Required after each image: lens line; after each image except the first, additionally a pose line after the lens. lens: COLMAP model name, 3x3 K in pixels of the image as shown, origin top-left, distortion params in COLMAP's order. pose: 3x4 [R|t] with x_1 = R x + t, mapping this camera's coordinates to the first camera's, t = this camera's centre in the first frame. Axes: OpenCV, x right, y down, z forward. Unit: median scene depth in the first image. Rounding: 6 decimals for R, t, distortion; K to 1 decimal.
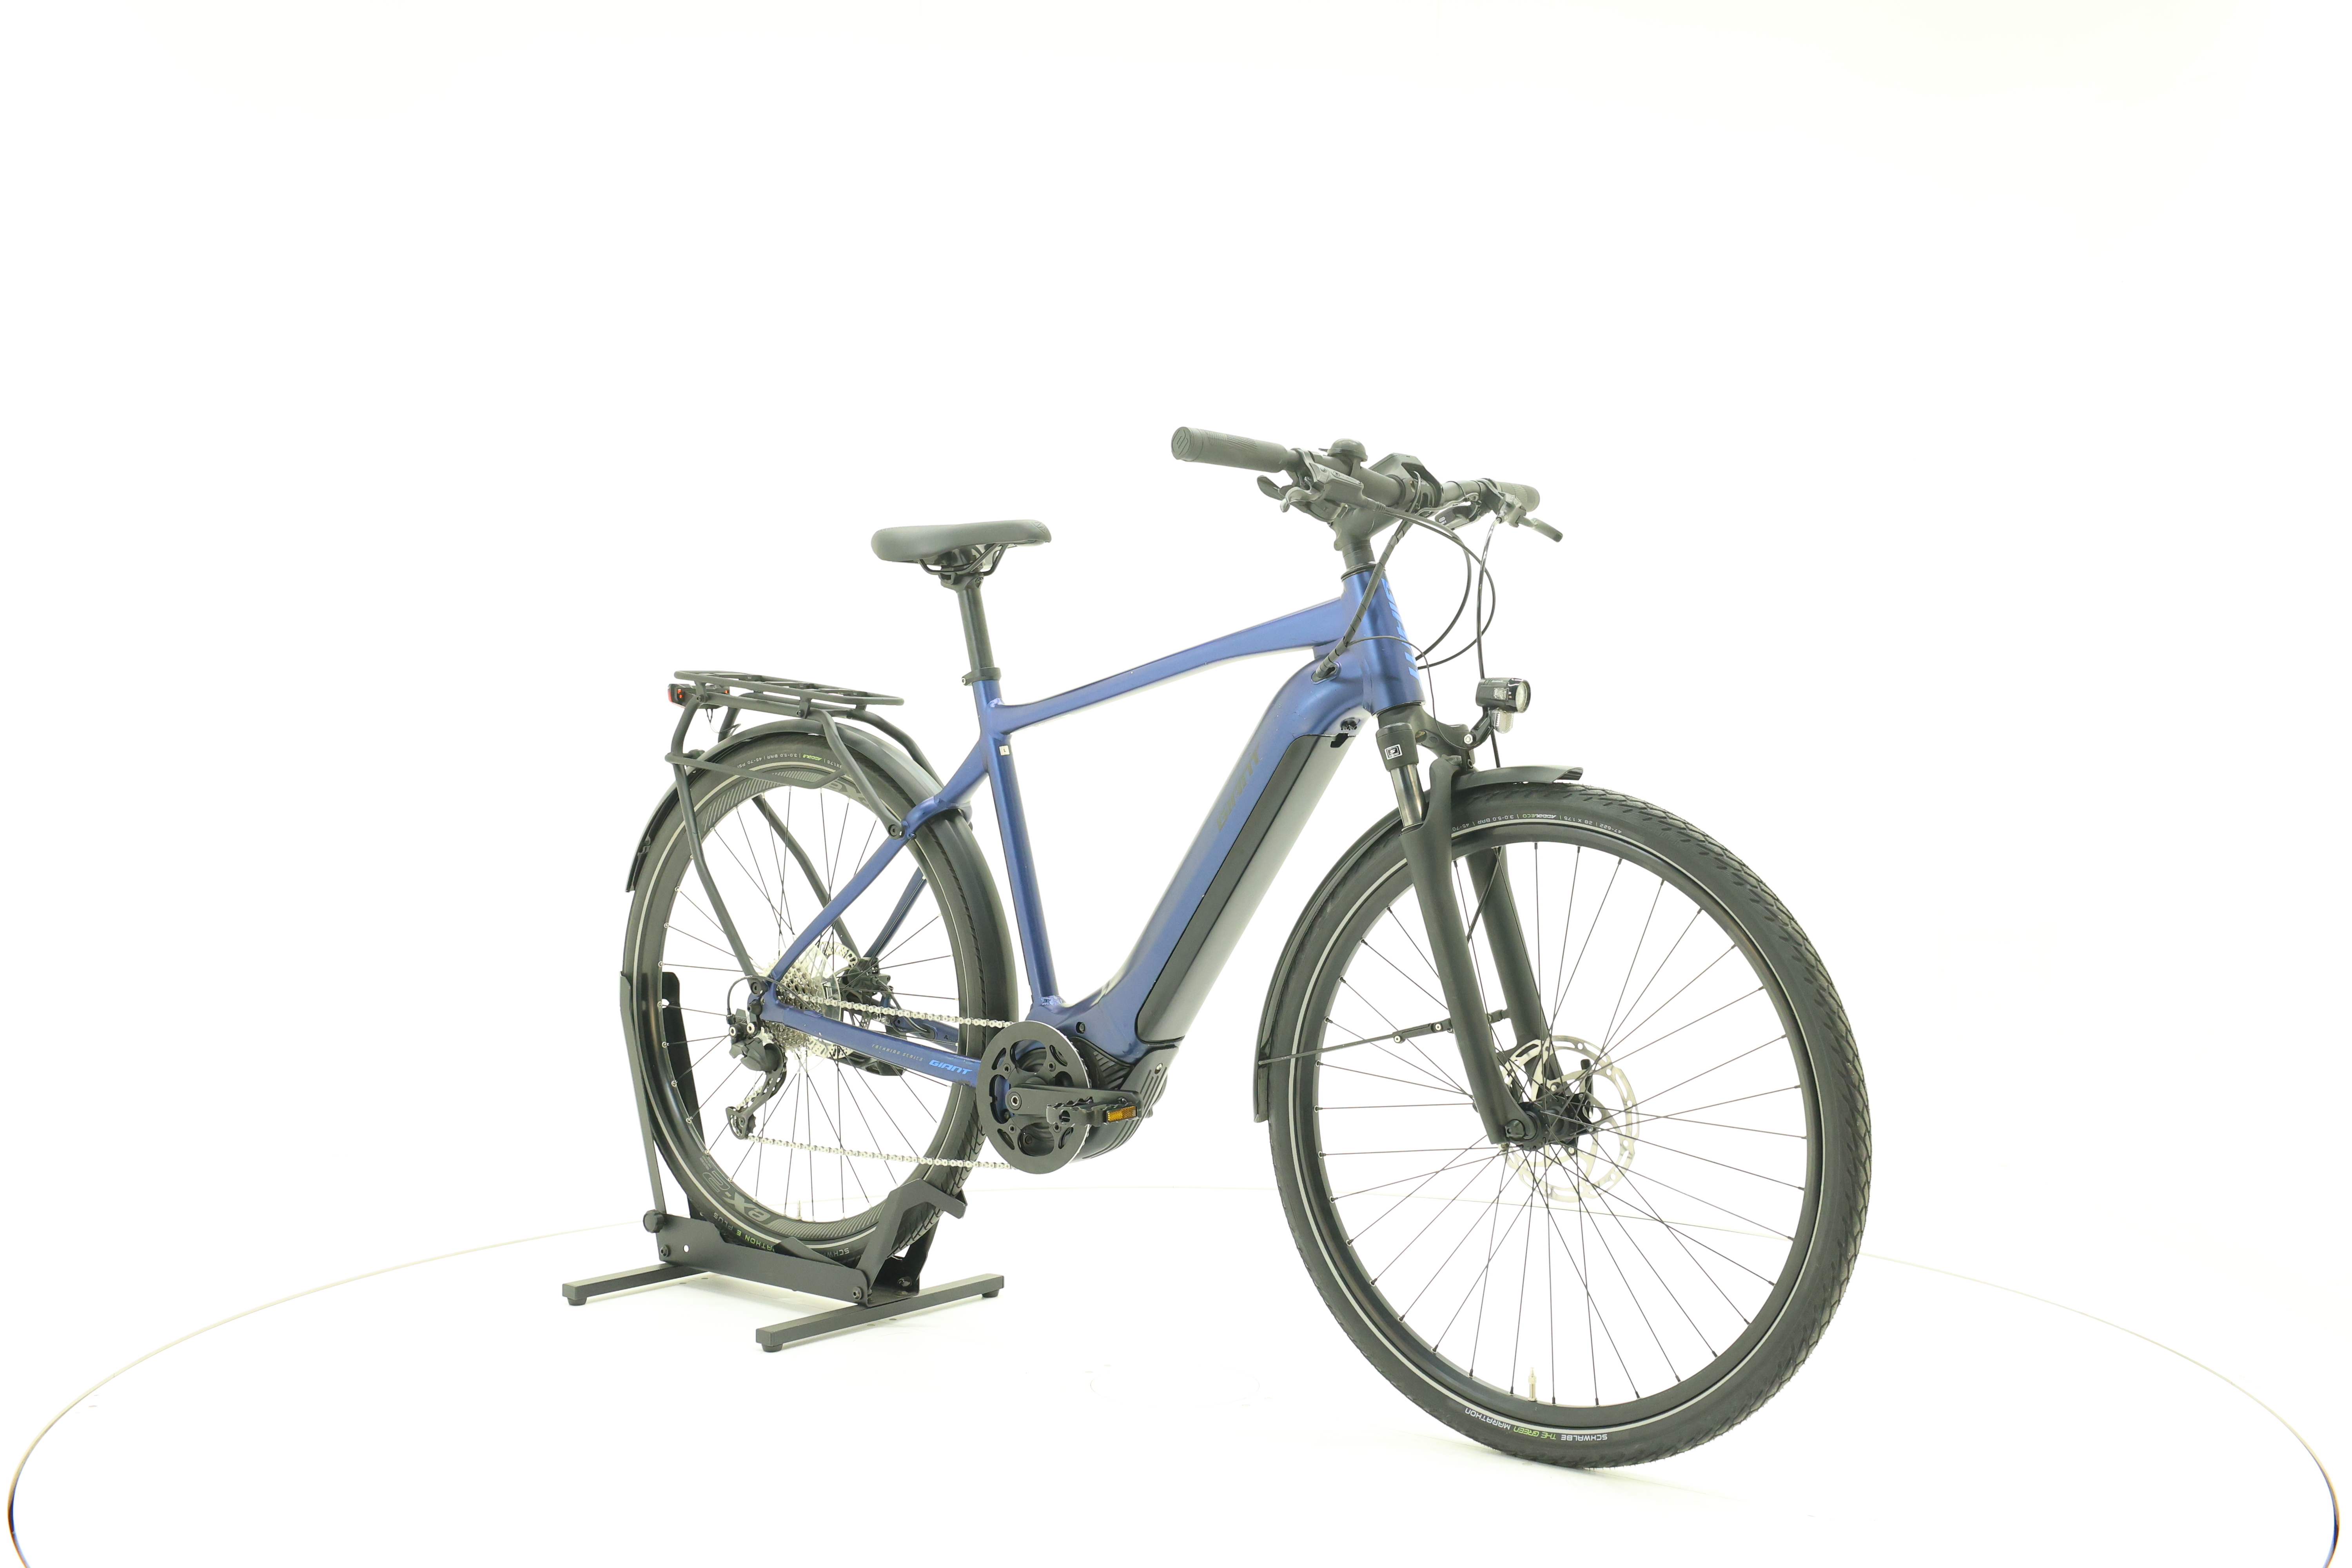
lens RADIAL K [[2521.9, 0, 1176.0], [0, 2521.9, 784.0], [0, 0, 1]] dist [-0.002255, -0.002847]
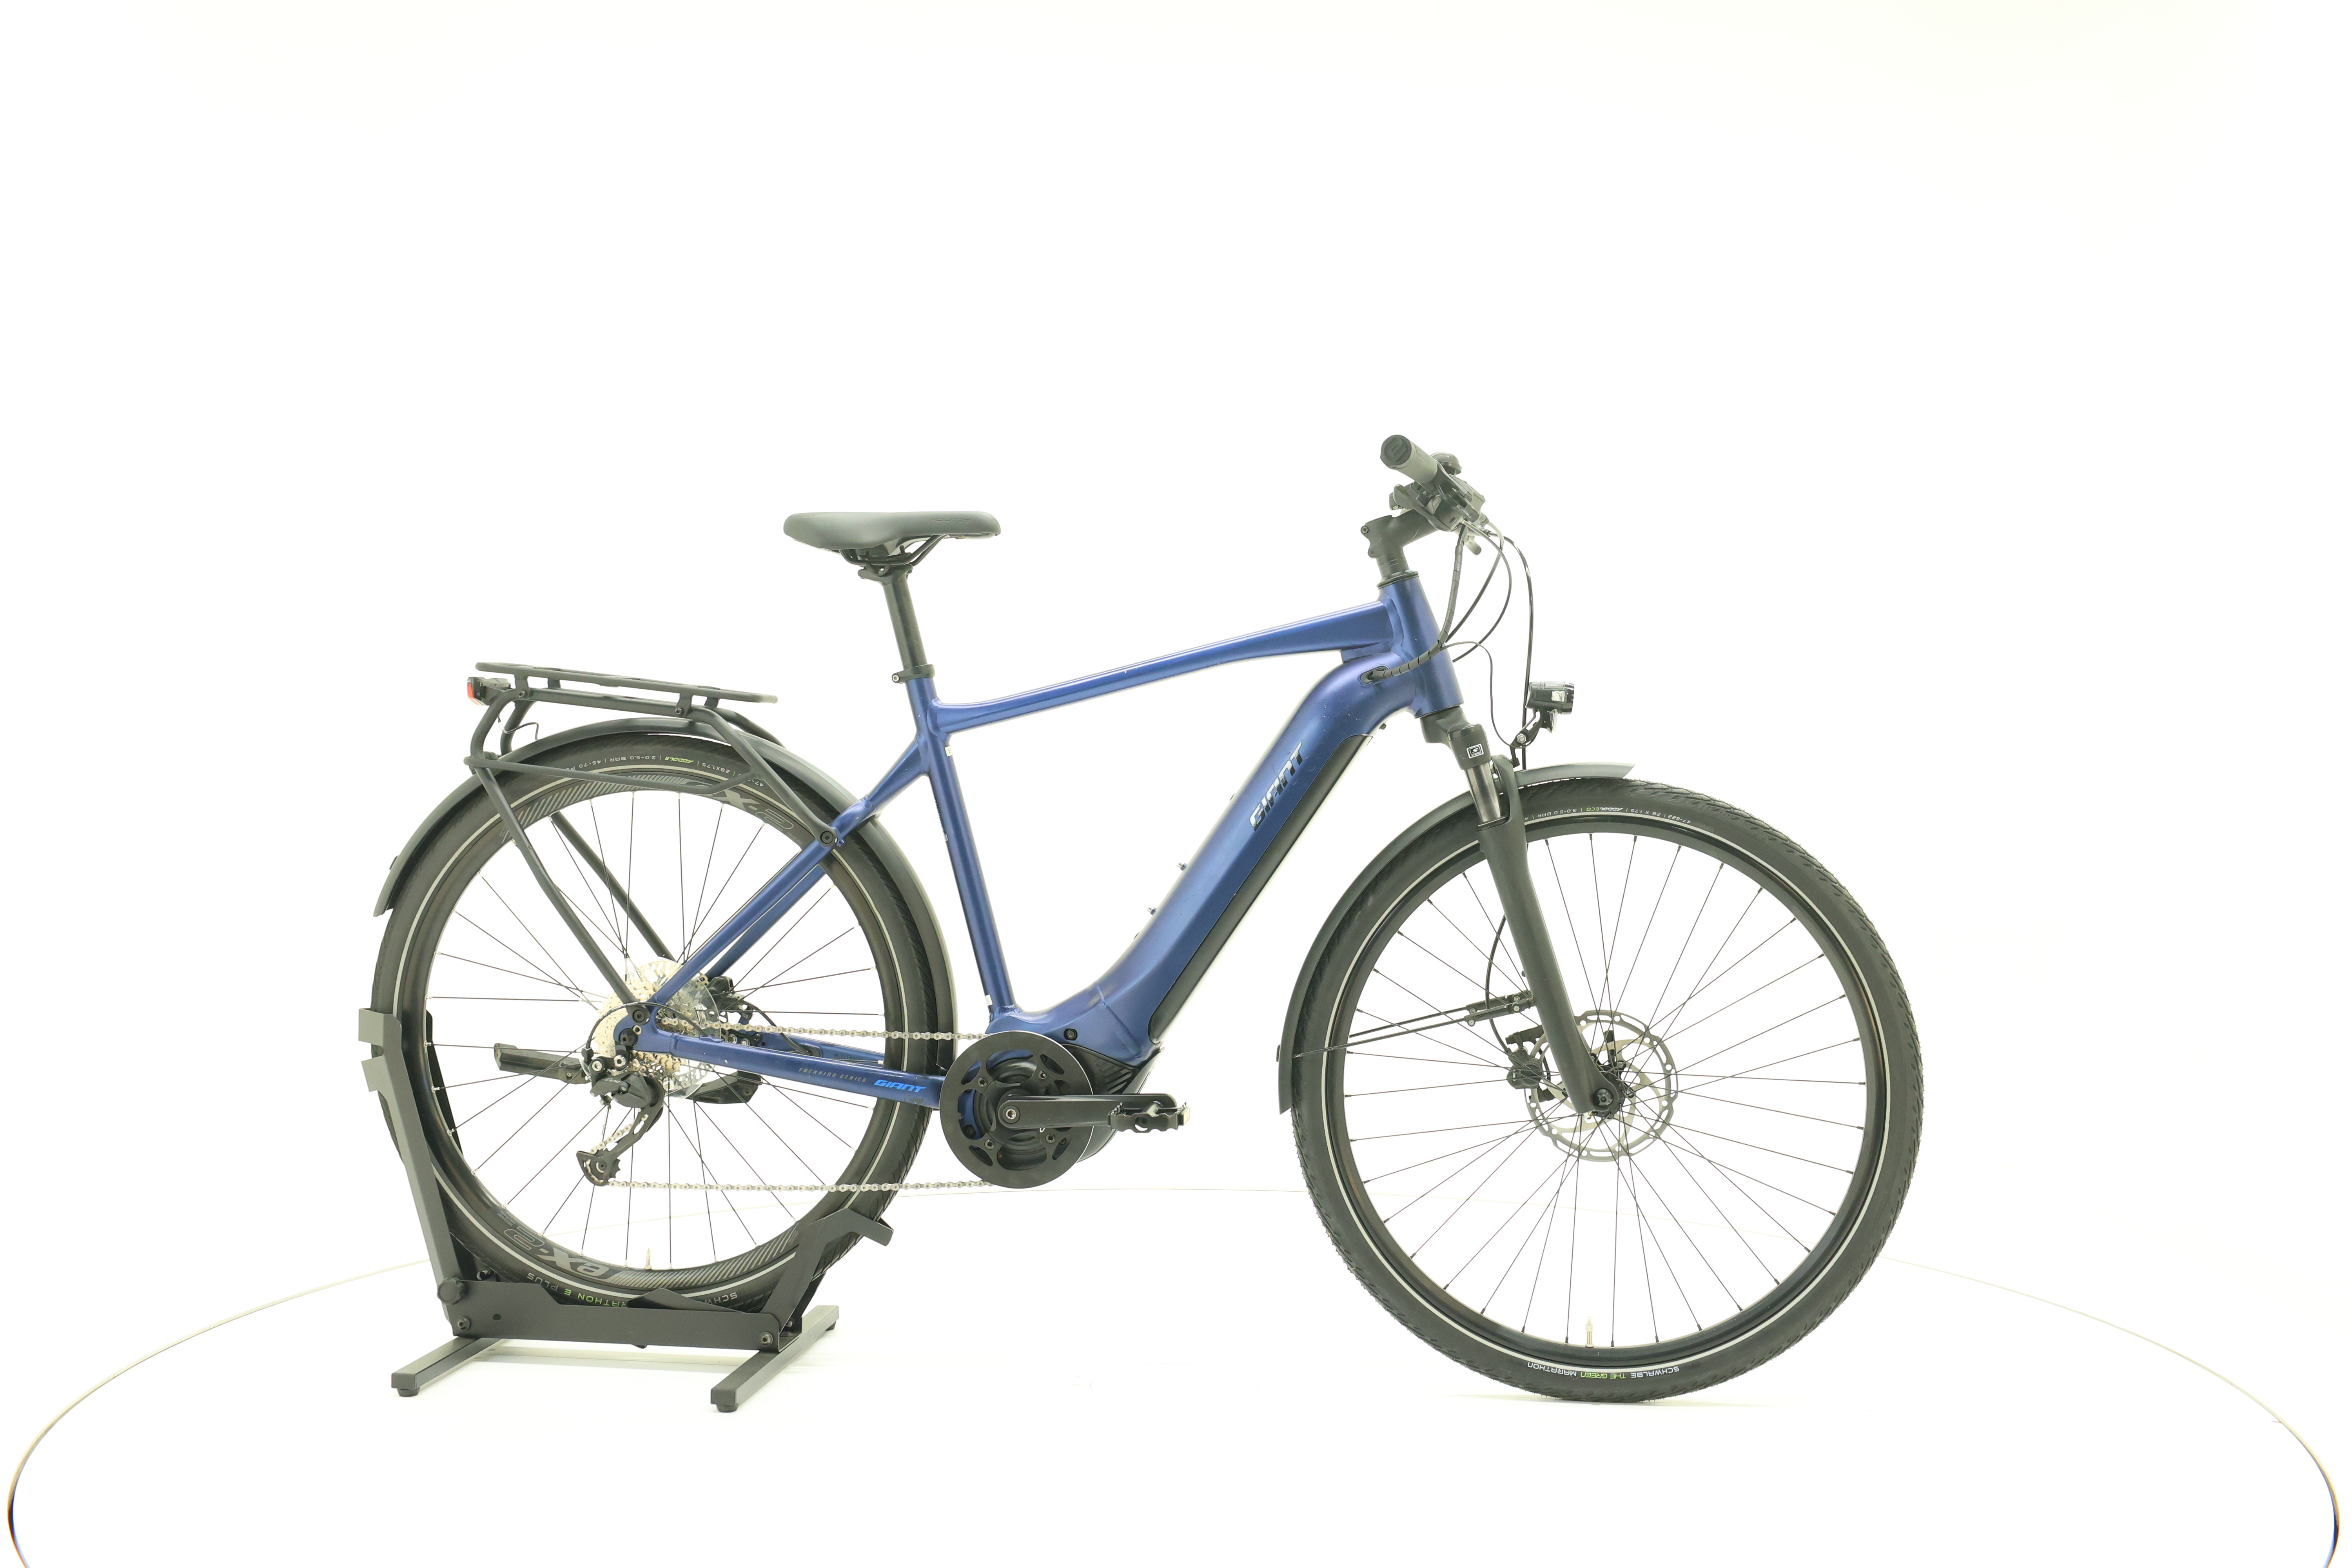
lens RADIAL K [[2521.9, 0, 1176.0], [0, 2521.9, 784.0], [0, 0, 1]] dist [-0.002255, -0.002847]
pose [[0.862680, -0.010354, 0.505644, -0.488629], [0.010440, 0.999942, 0.002665, -0.002525], [-0.505642, 0.002980, 0.862738, 0.132907]]
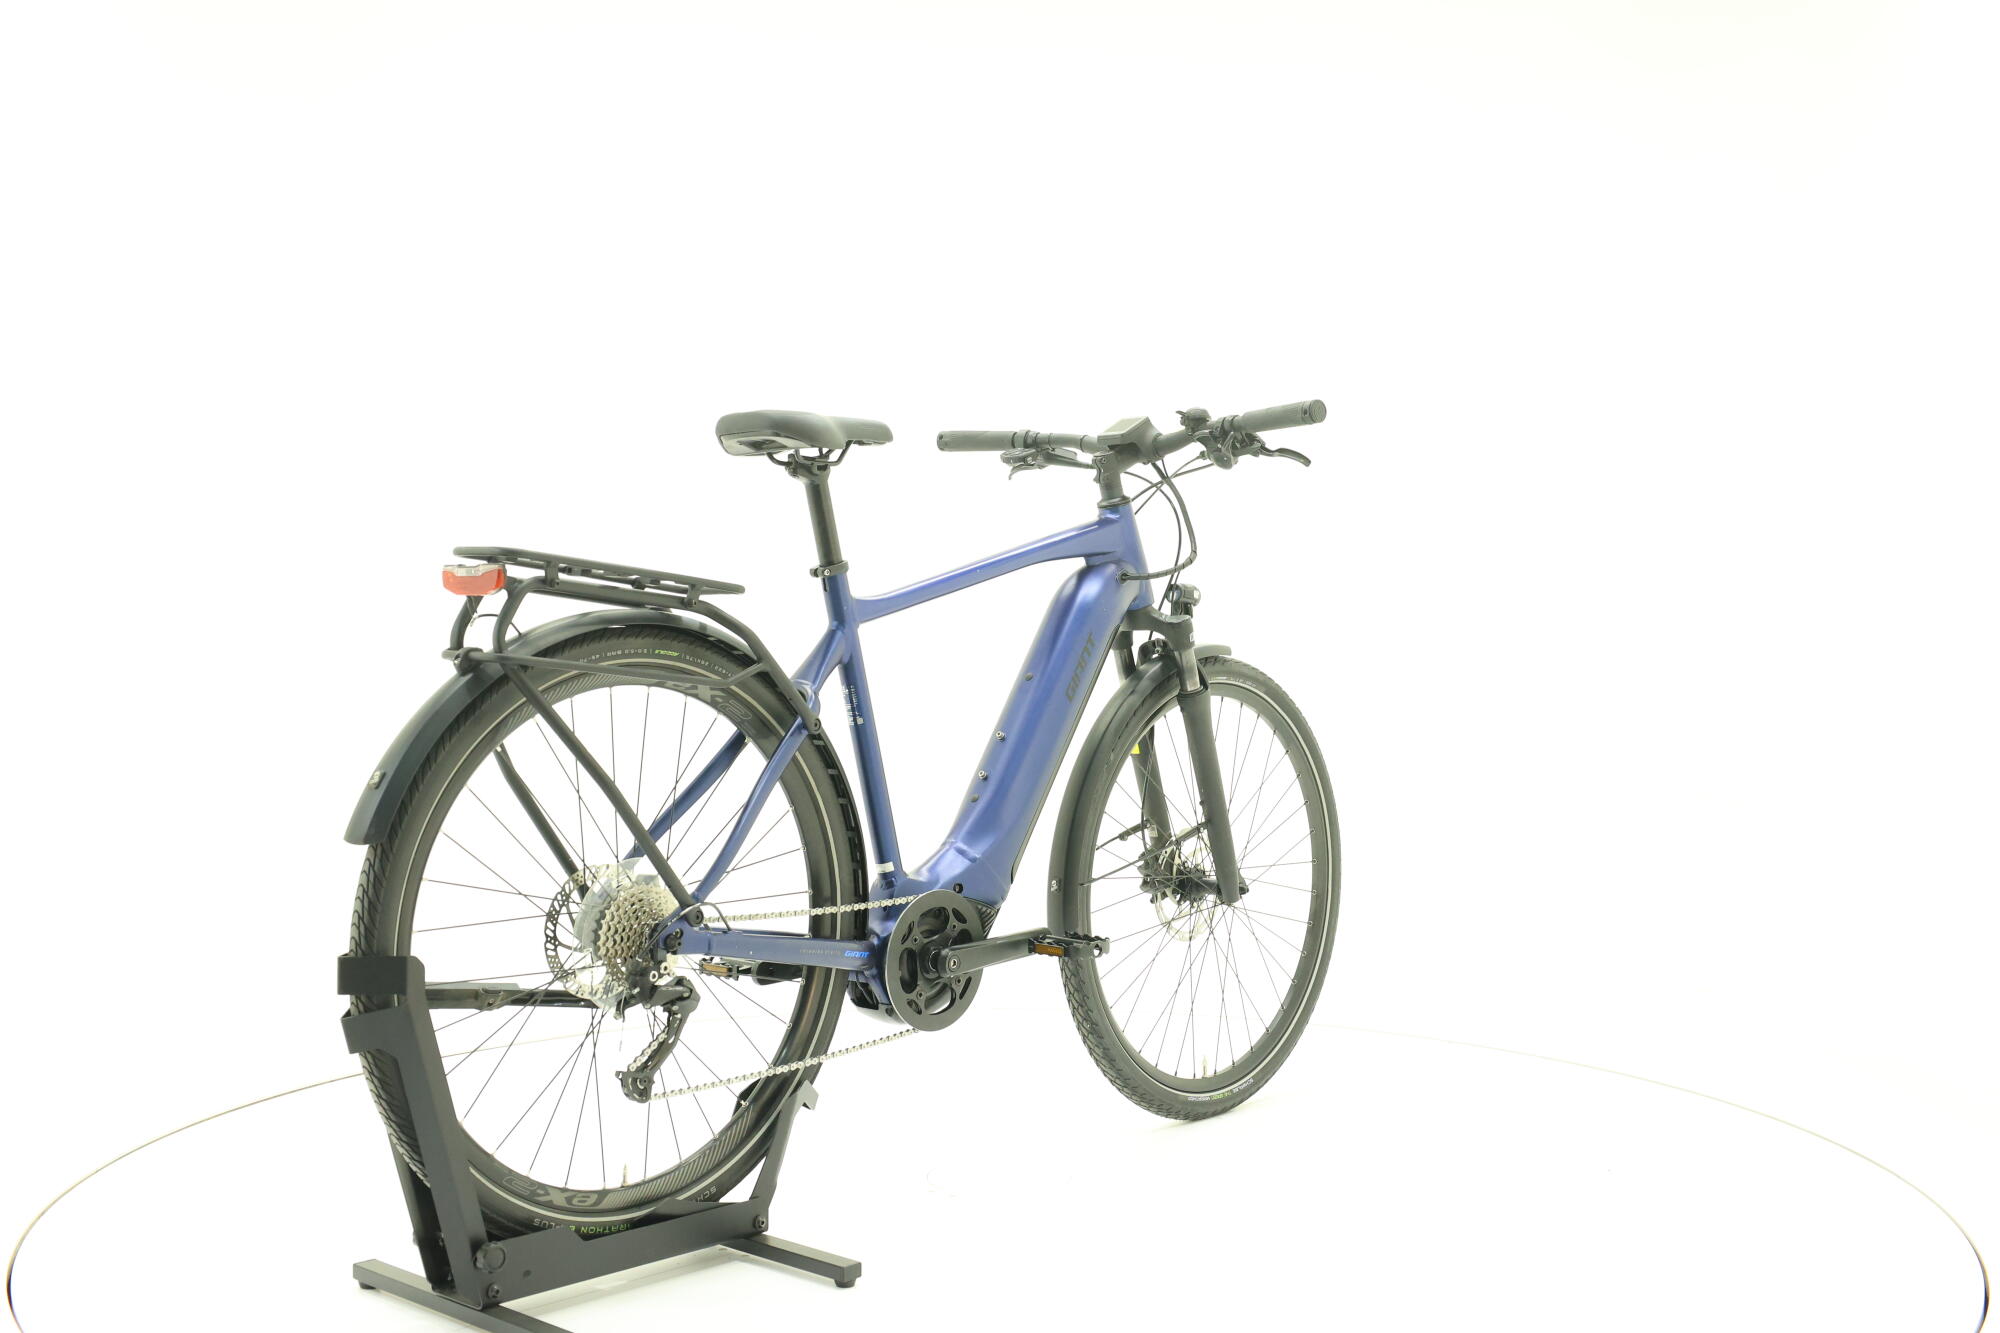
lens RADIAL K [[2144.5, 0, 1000.0], [0, 2144.5, 666.5], [0, 0, 1]] dist [-0.002255, -0.002847]
pose [[0.056626, -0.019787, 0.998199, -0.965313], [0.023561, 0.999552, 0.018477, -0.018187], [-0.998117, 0.022473, 0.057067, 0.911182]]
